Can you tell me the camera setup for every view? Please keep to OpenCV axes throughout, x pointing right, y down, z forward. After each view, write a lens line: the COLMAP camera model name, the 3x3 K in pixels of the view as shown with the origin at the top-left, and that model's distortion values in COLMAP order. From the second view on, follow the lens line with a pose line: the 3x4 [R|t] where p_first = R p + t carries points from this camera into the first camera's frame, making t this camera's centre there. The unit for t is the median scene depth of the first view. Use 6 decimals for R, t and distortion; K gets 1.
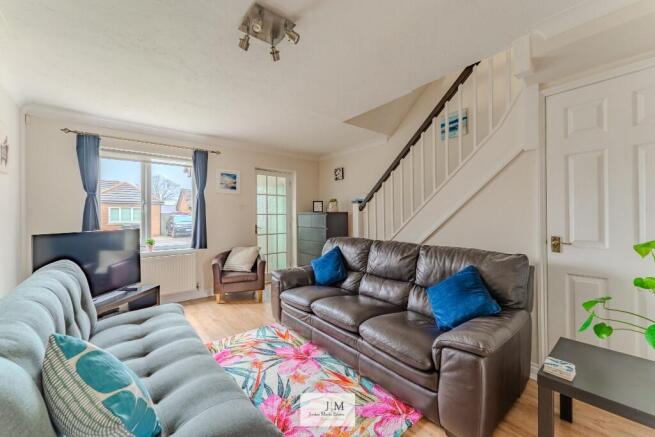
lens RADIAL K [[262.5, 0, 328.8], [0, 262.5, 215.9], [0, 0, 1]] dist [-0.001657, -0.000212]
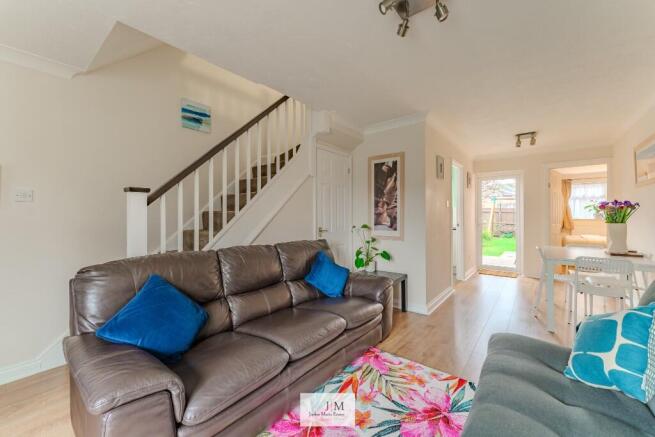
lens RADIAL K [[262.5, 0, 328.8], [0, 262.5, 215.9], [0, 0, 1]] dist [-0.001657, -0.000212]
pose [[-0.207387, 0.006616, 0.978237, -0.929545], [0.000574, 0.999978, -0.006642, 0.007366], [-0.978259, -0.000816, -0.207386, 1.338088]]
